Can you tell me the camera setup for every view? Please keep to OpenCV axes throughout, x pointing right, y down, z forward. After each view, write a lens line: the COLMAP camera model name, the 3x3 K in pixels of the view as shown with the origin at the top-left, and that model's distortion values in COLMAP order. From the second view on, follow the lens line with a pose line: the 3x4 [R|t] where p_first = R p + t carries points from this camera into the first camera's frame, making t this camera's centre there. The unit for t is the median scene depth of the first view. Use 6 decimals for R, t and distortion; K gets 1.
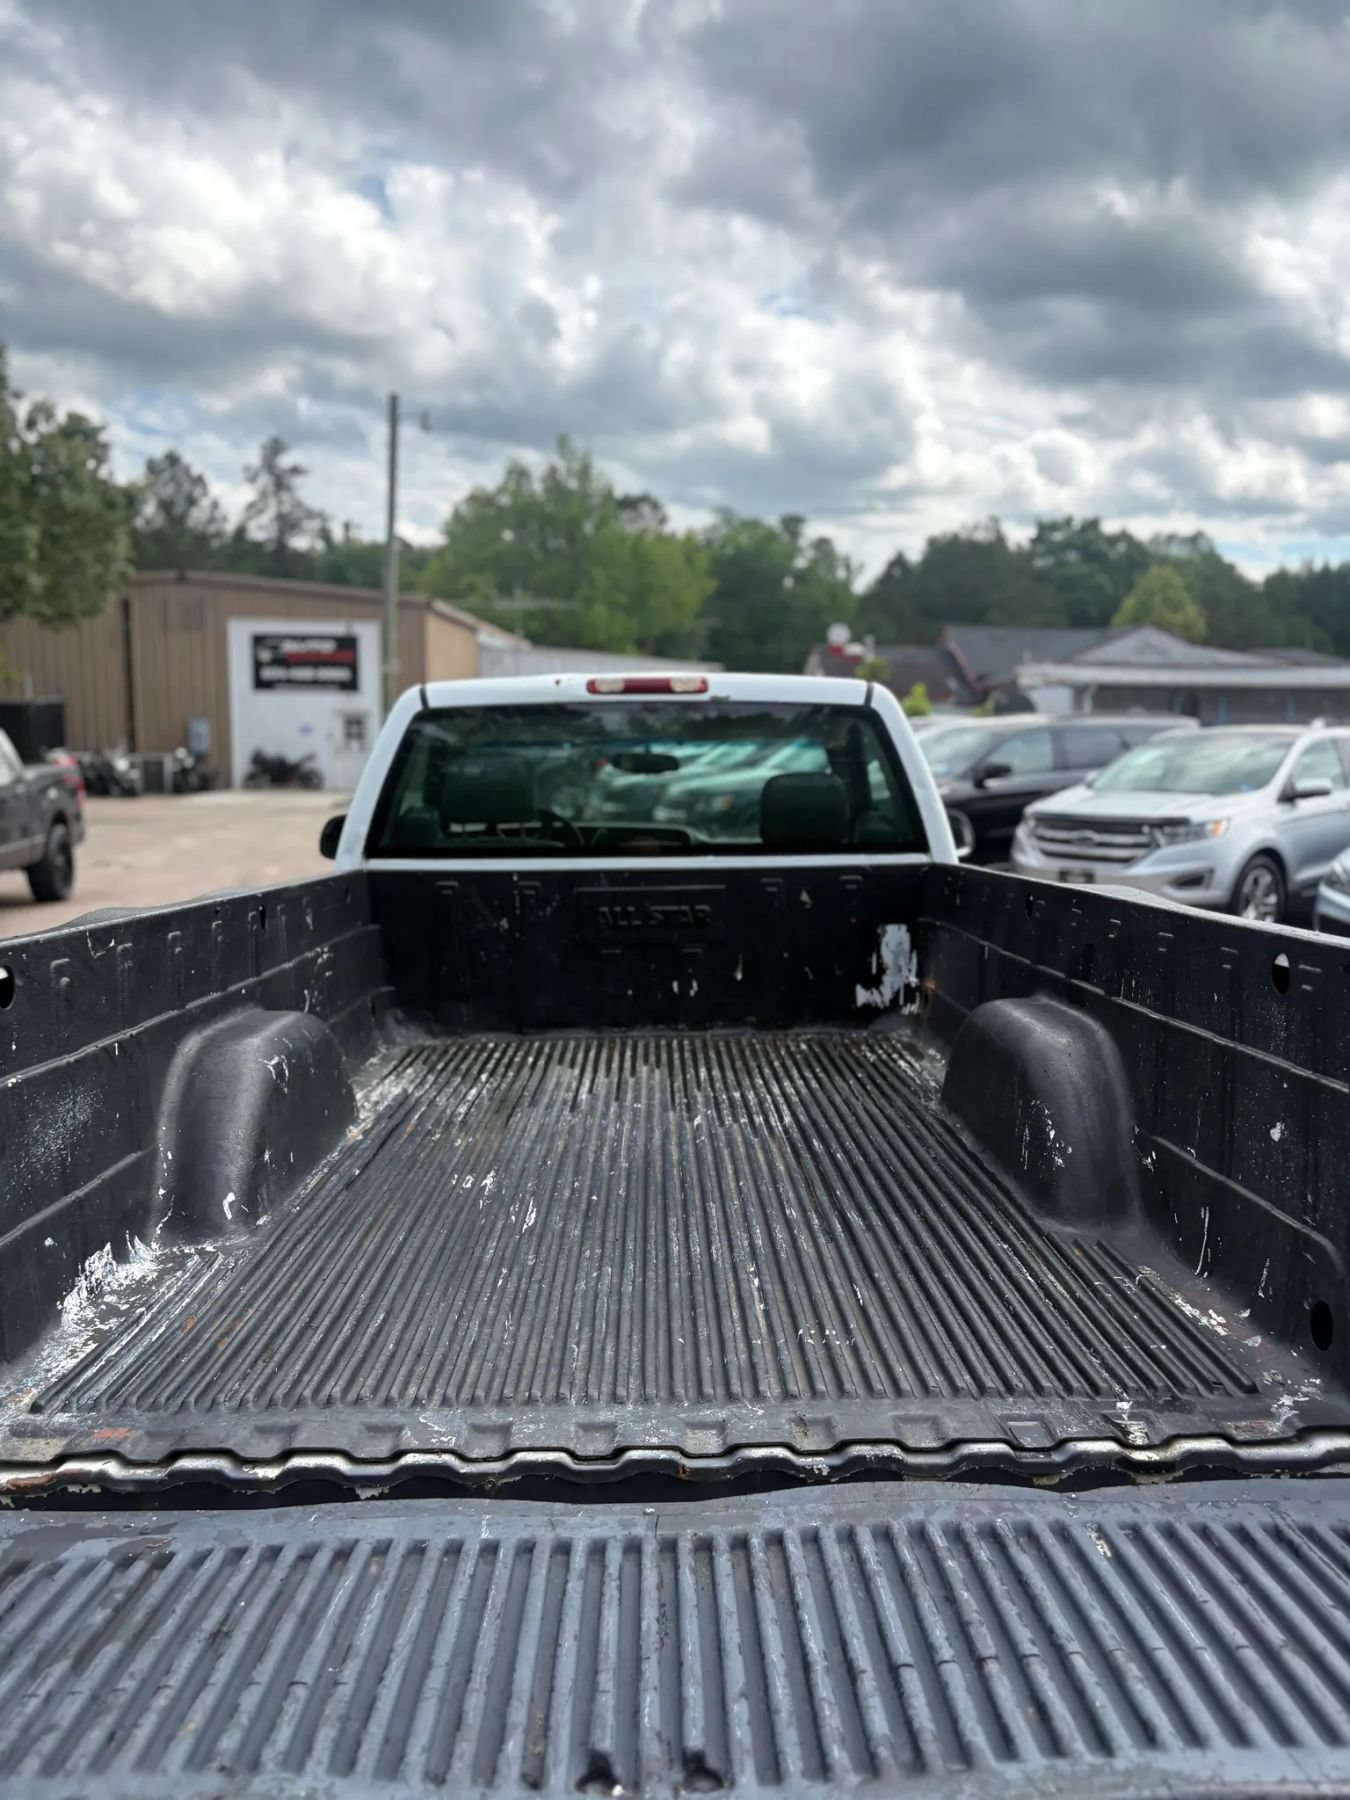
lens RADIAL K [[1344.3, 0, 690.9], [0, 1344.3, 892.7], [0, 0, 1]] dist [0.022362, -0.040121]
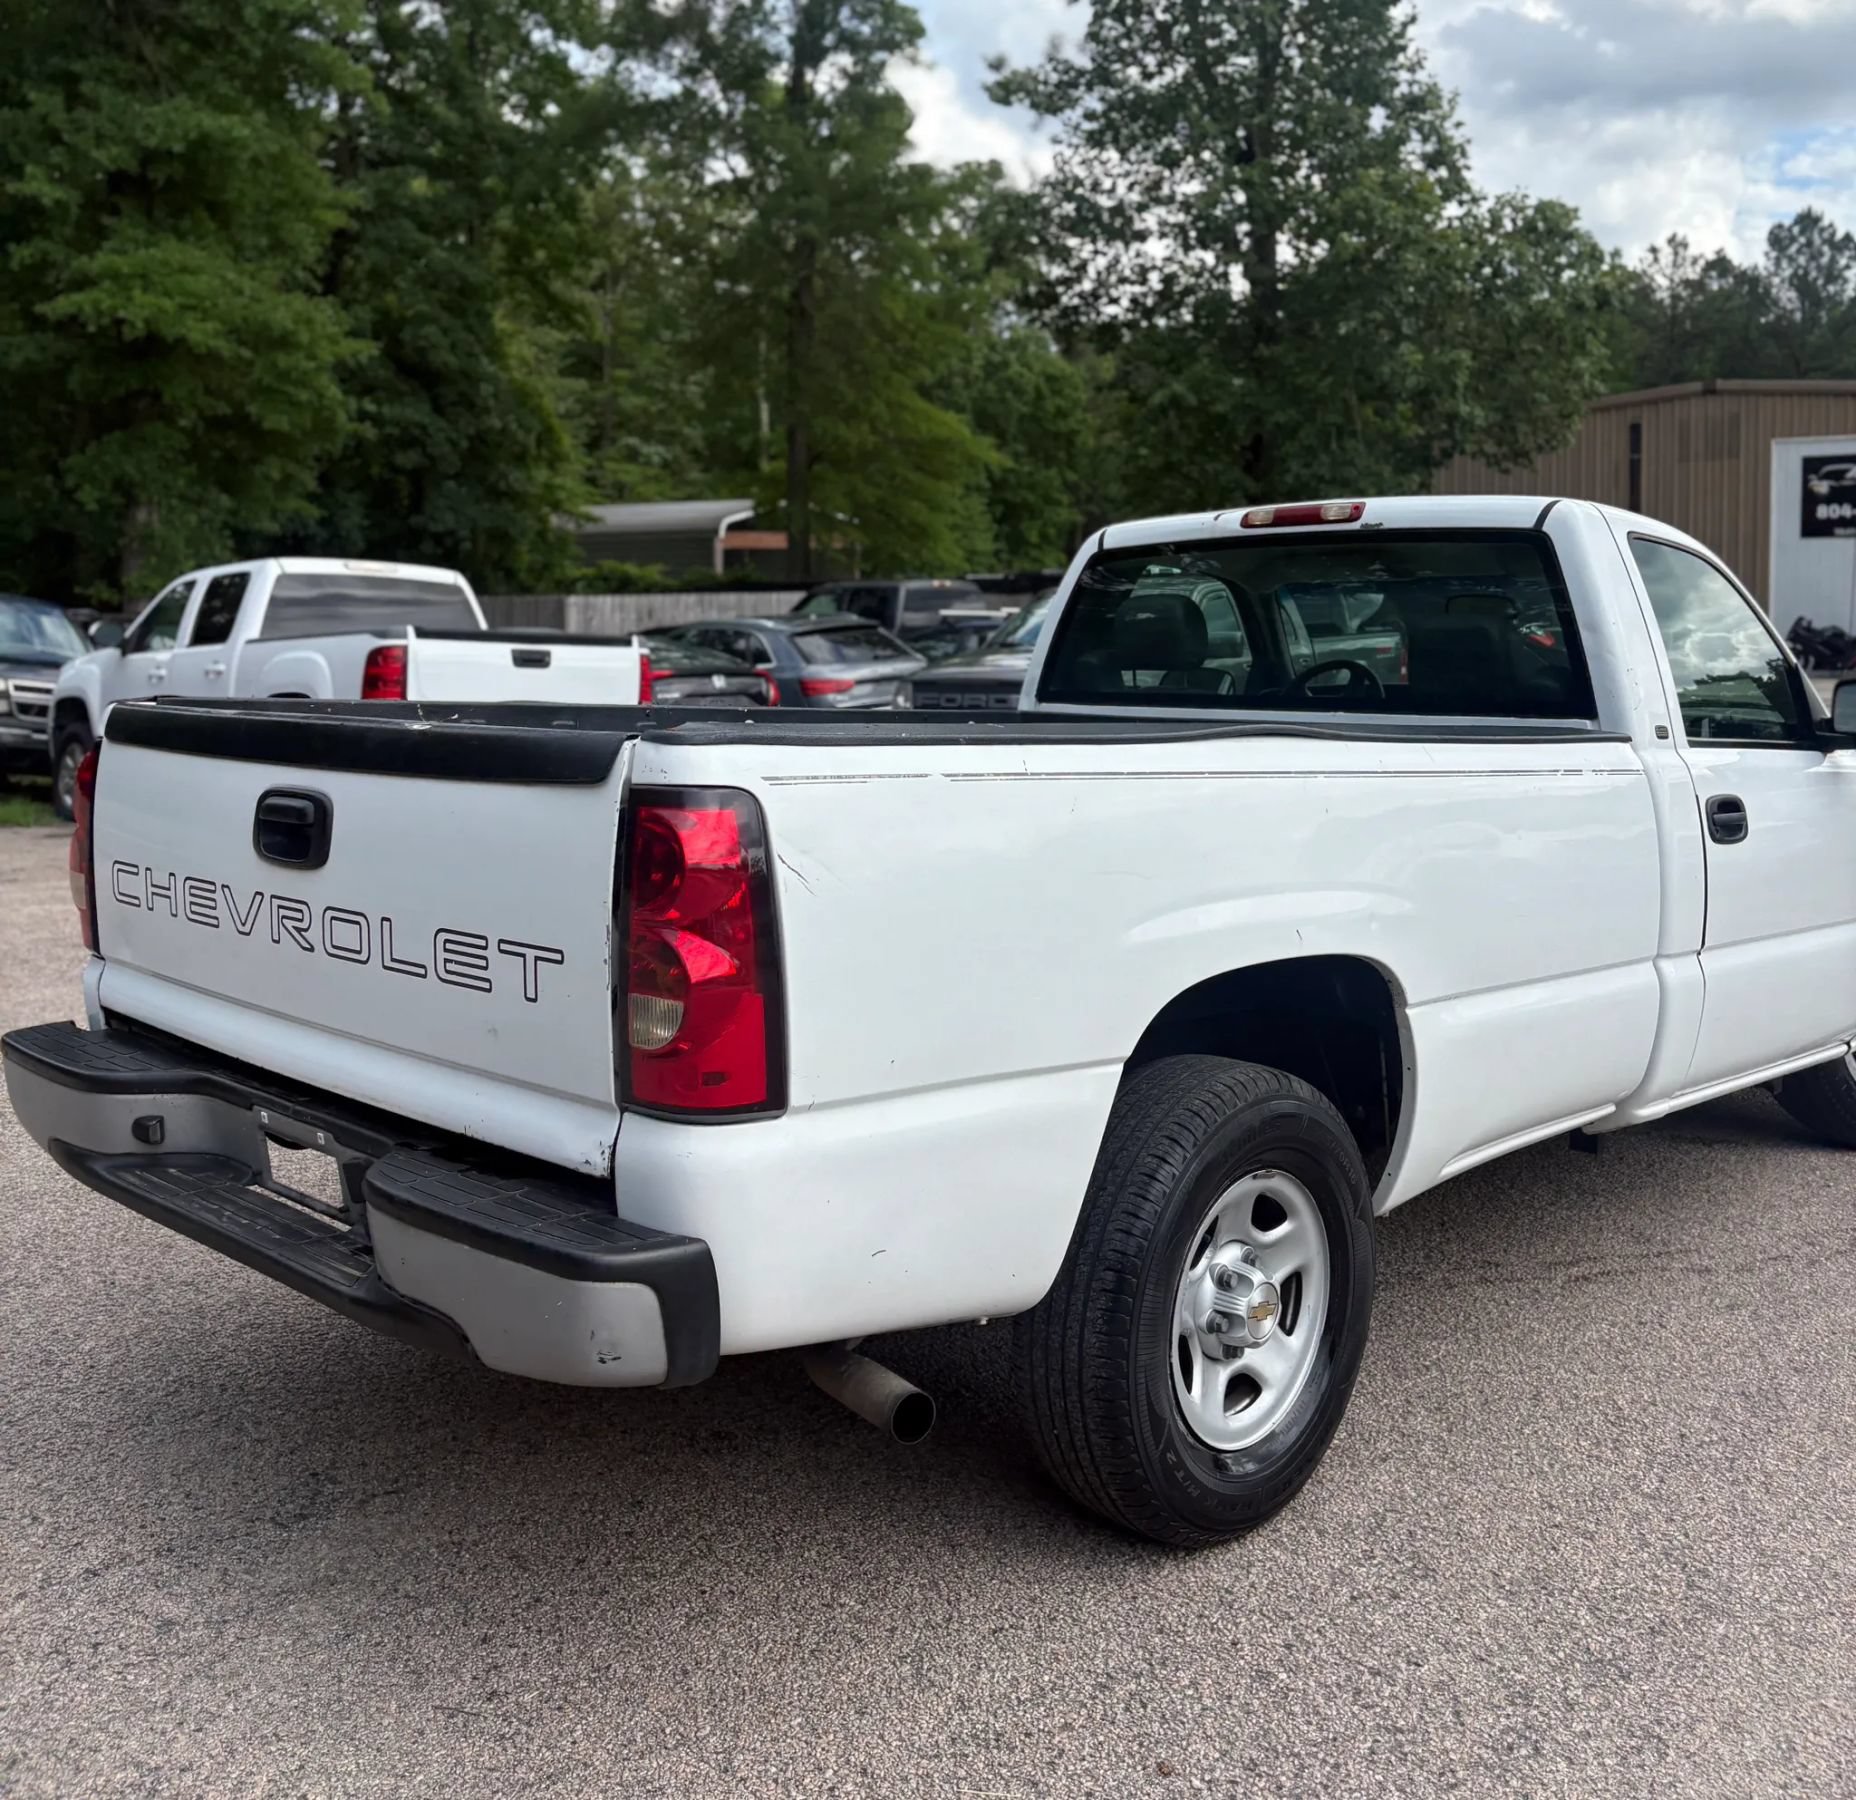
lens RADIAL K [[1817.8, 0, 938.9], [0, 1817.8, 673.3], [0, 0, 1]] dist [0.026523, 0.000000]
pose [[0.703512, 0.017022, -0.710480, 0.649850], [-0.071748, 0.996307, -0.047175, 0.021550], [0.707053, 0.084164, 0.702135, 0.005036]]
